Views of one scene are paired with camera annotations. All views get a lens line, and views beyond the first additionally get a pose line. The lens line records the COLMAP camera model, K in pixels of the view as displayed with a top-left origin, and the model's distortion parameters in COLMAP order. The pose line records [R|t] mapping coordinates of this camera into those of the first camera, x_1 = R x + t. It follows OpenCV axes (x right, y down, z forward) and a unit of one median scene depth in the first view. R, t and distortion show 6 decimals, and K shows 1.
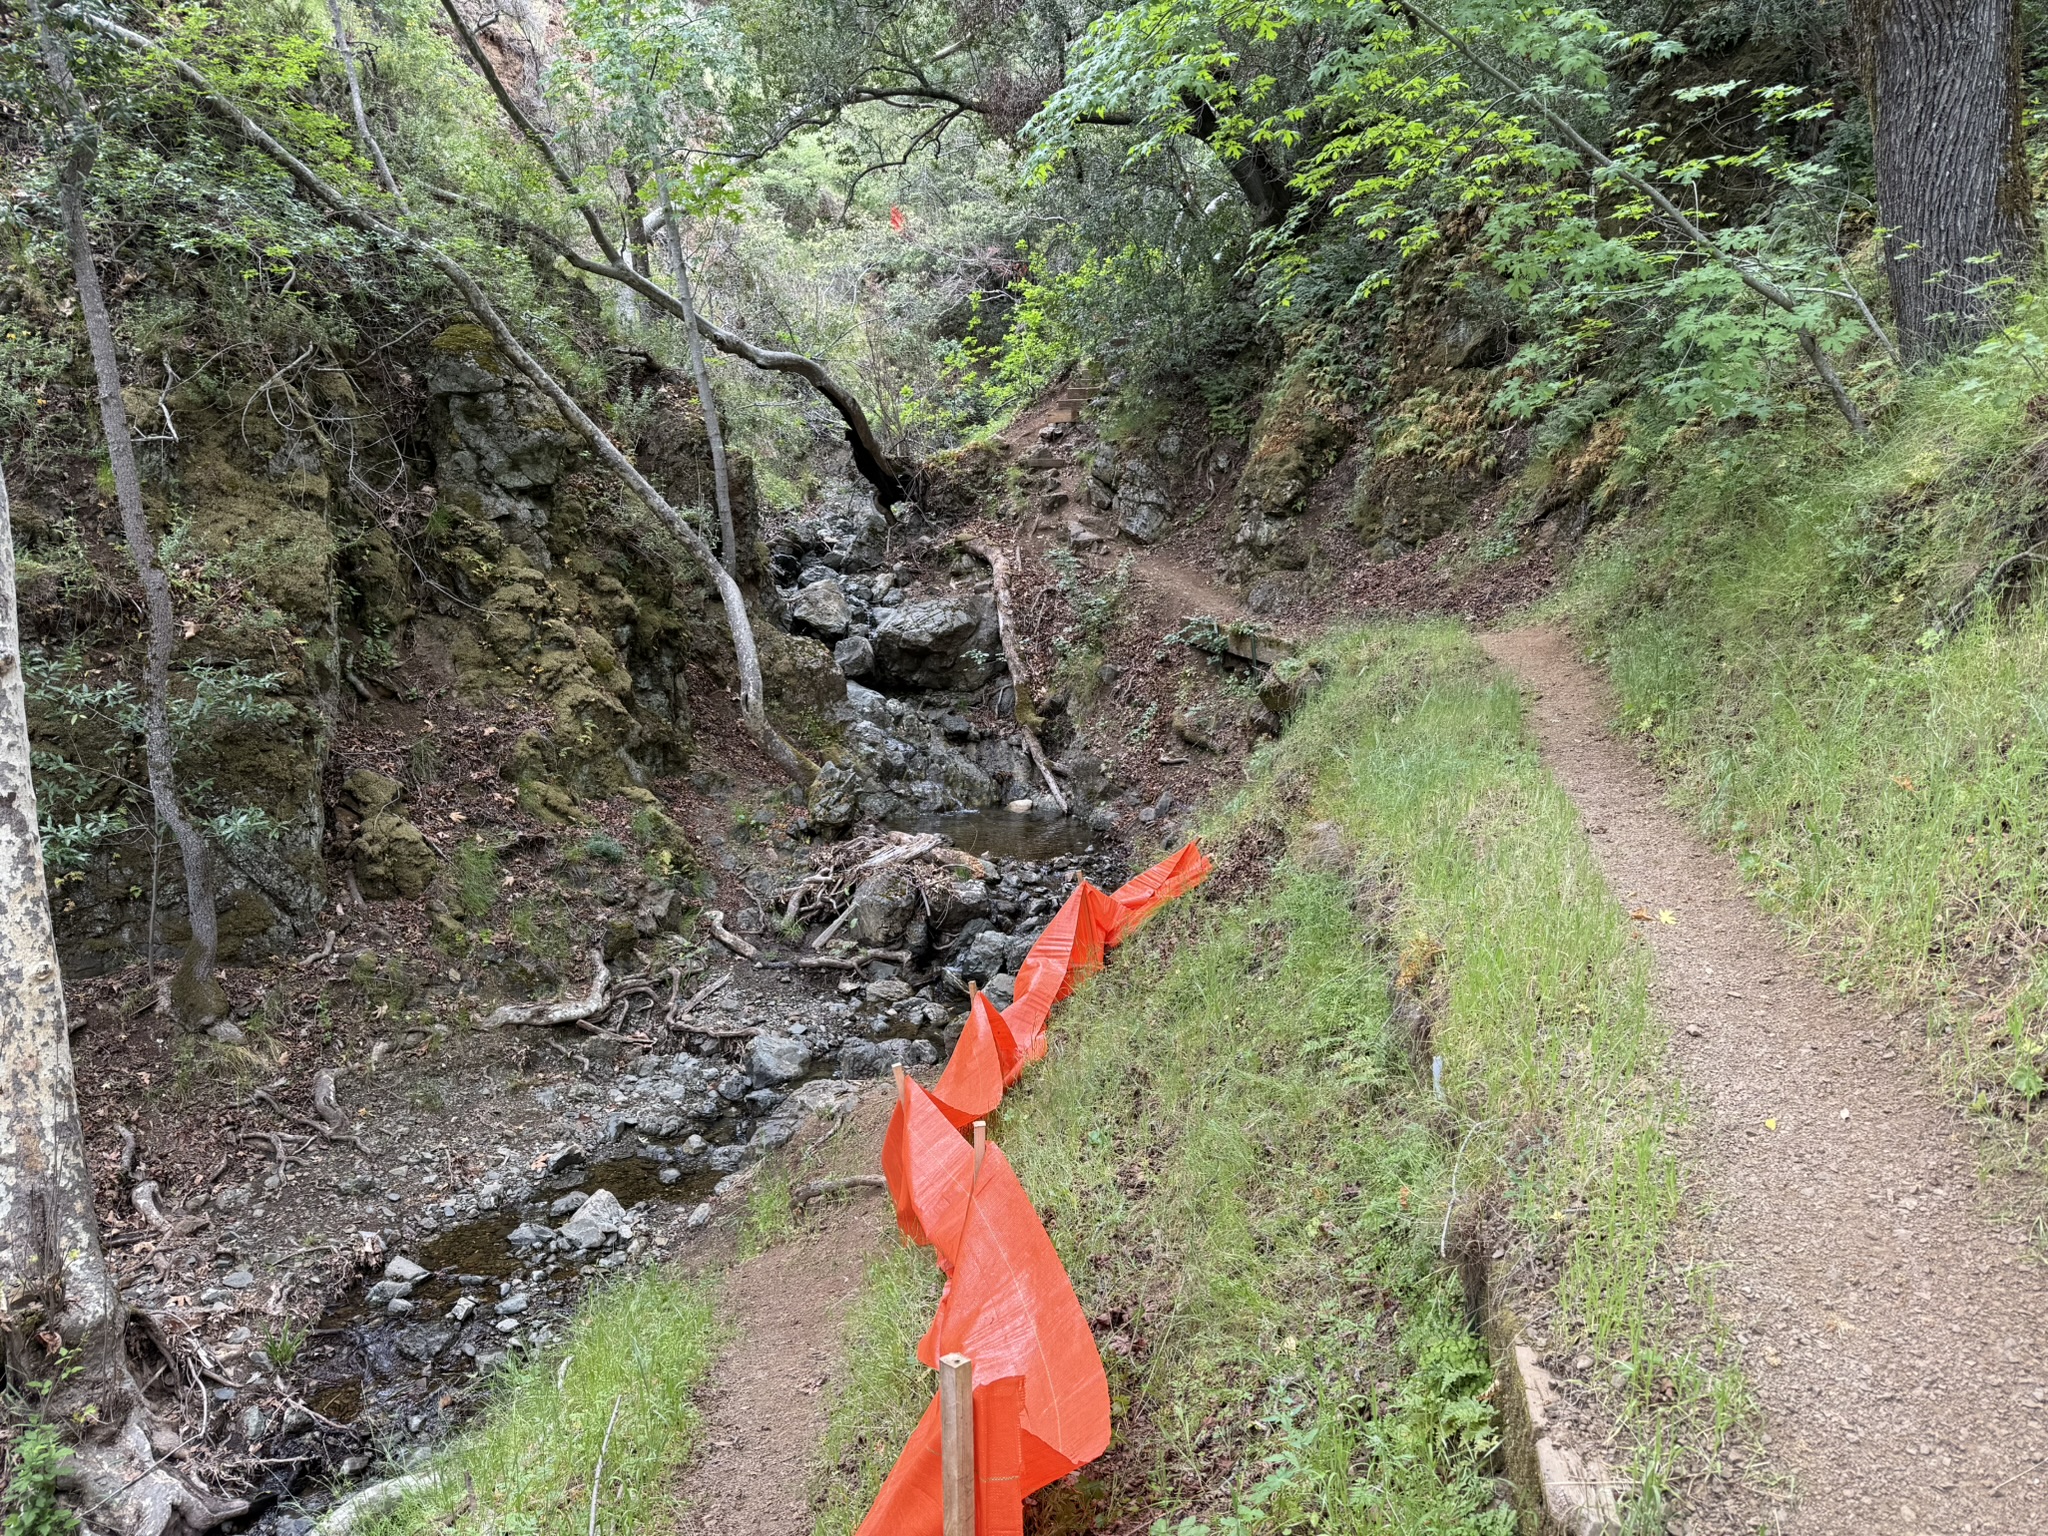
lens RADIAL K [[1419.4, 0, 1024.1], [0, 1419.4, 775.0], [0, 0, 1]] dist [0.028548, -0.004097]
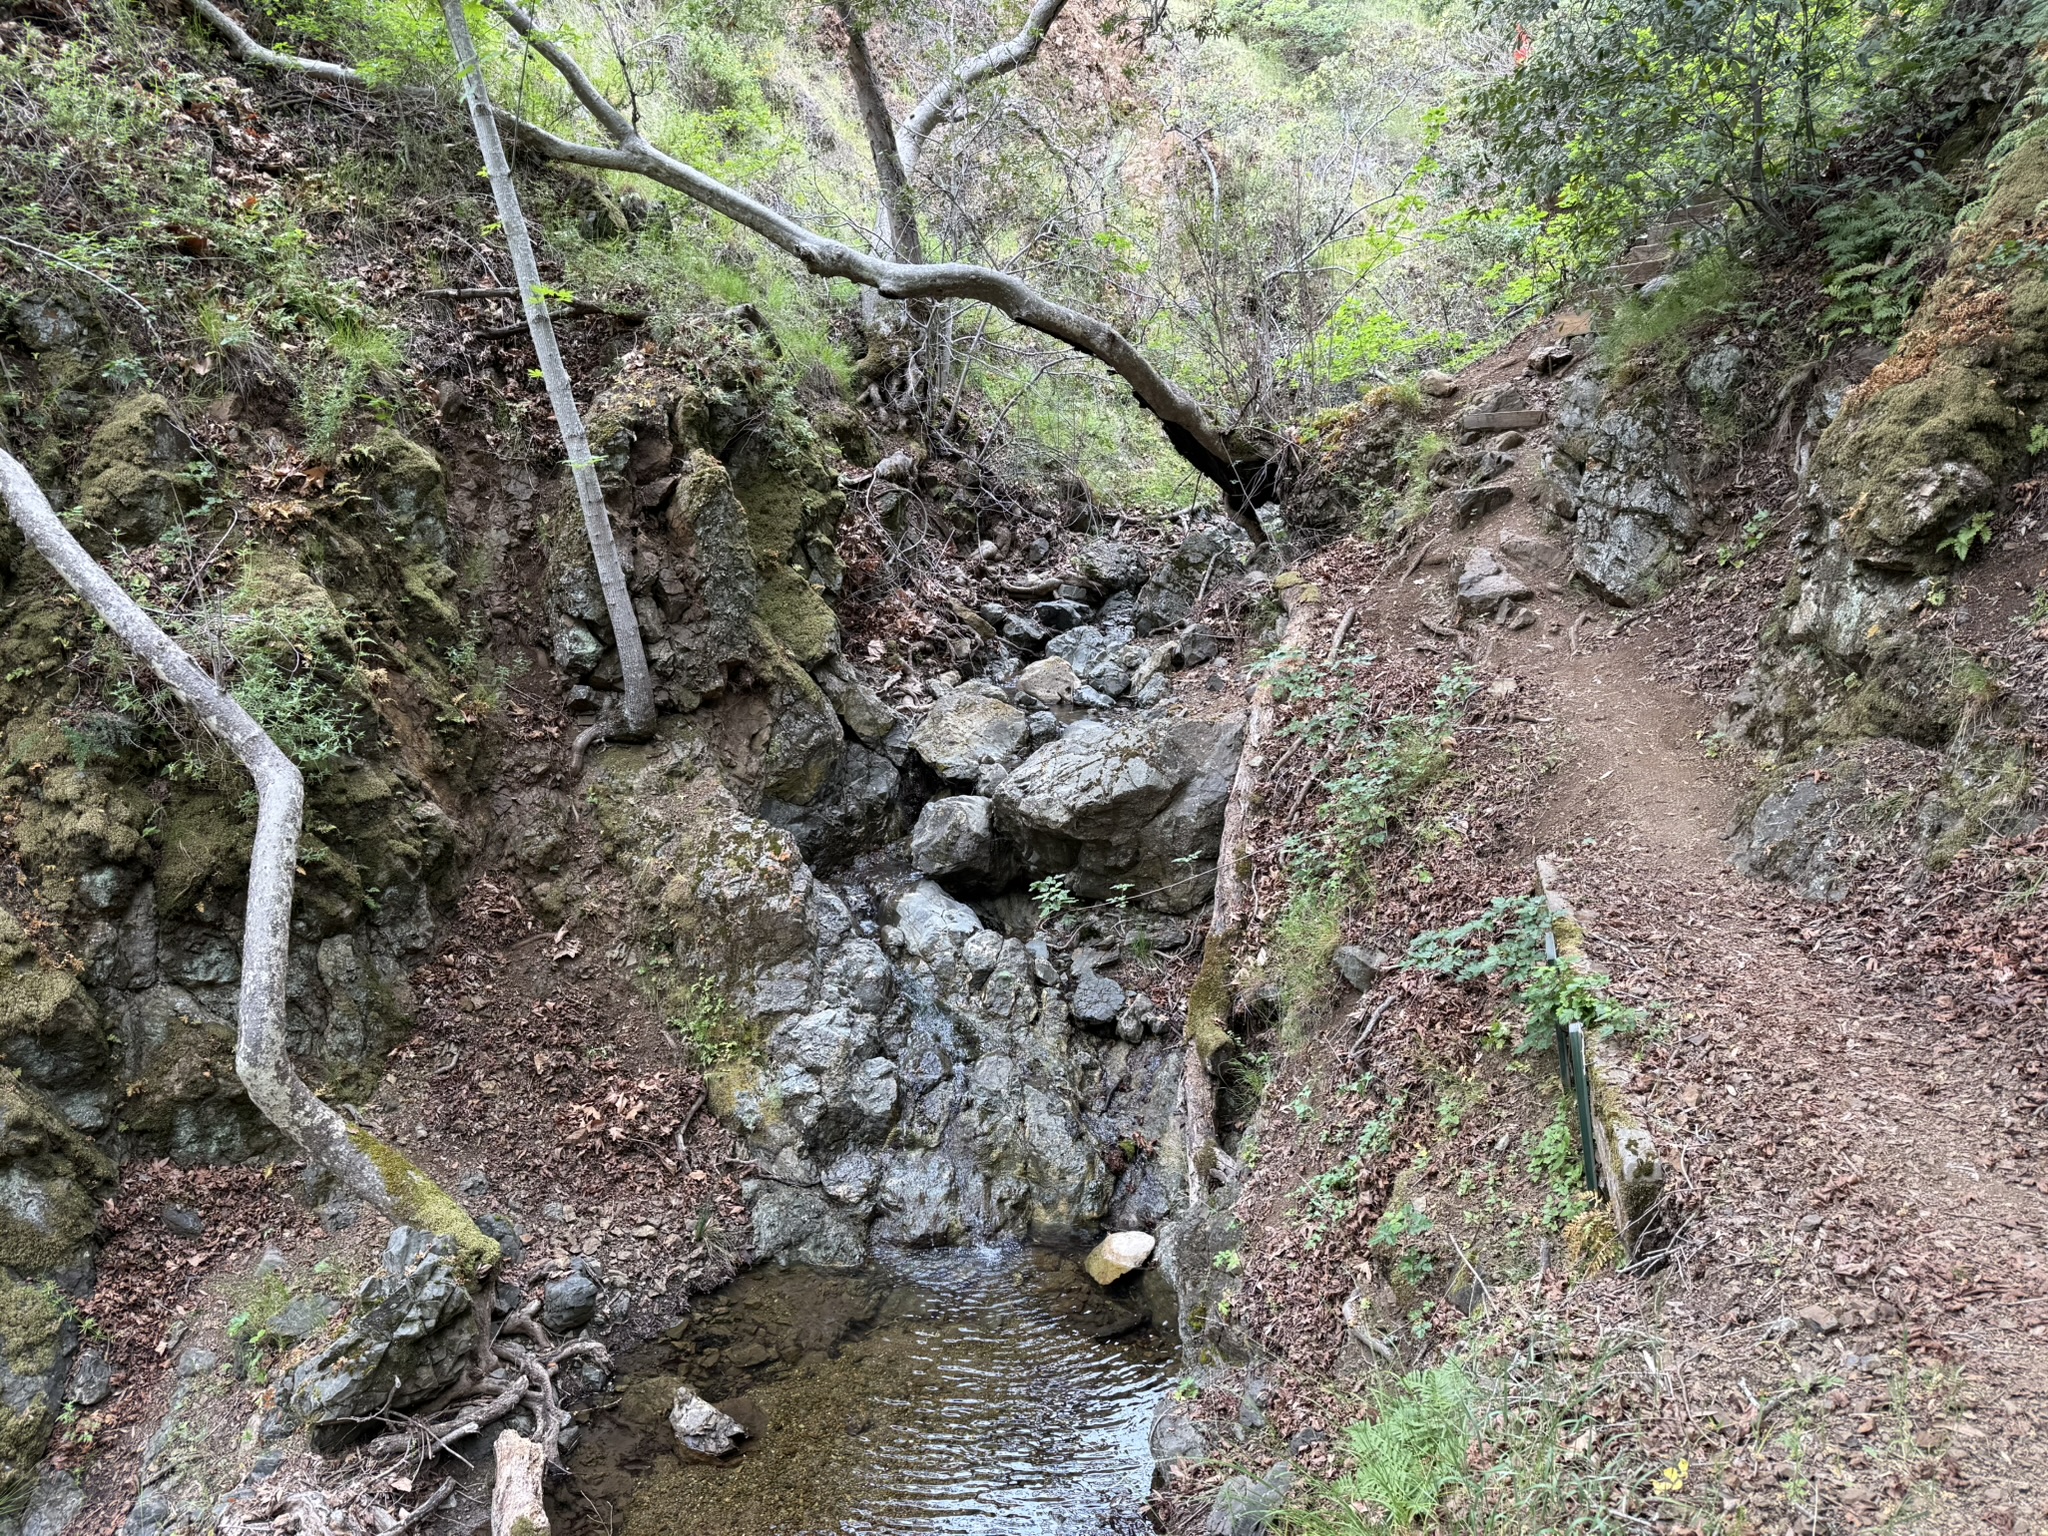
lens RADIAL K [[1419.4, 0, 1019.1], [0, 1419.4, 753.8], [0, 0, 1]] dist [0.028548, -0.004097]
pose [[0.845112, 0.063784, -0.530770, 0.179192], [-0.050238, 0.997939, 0.039934, -0.136206], [0.532223, -0.007084, 0.846574, 0.575549]]
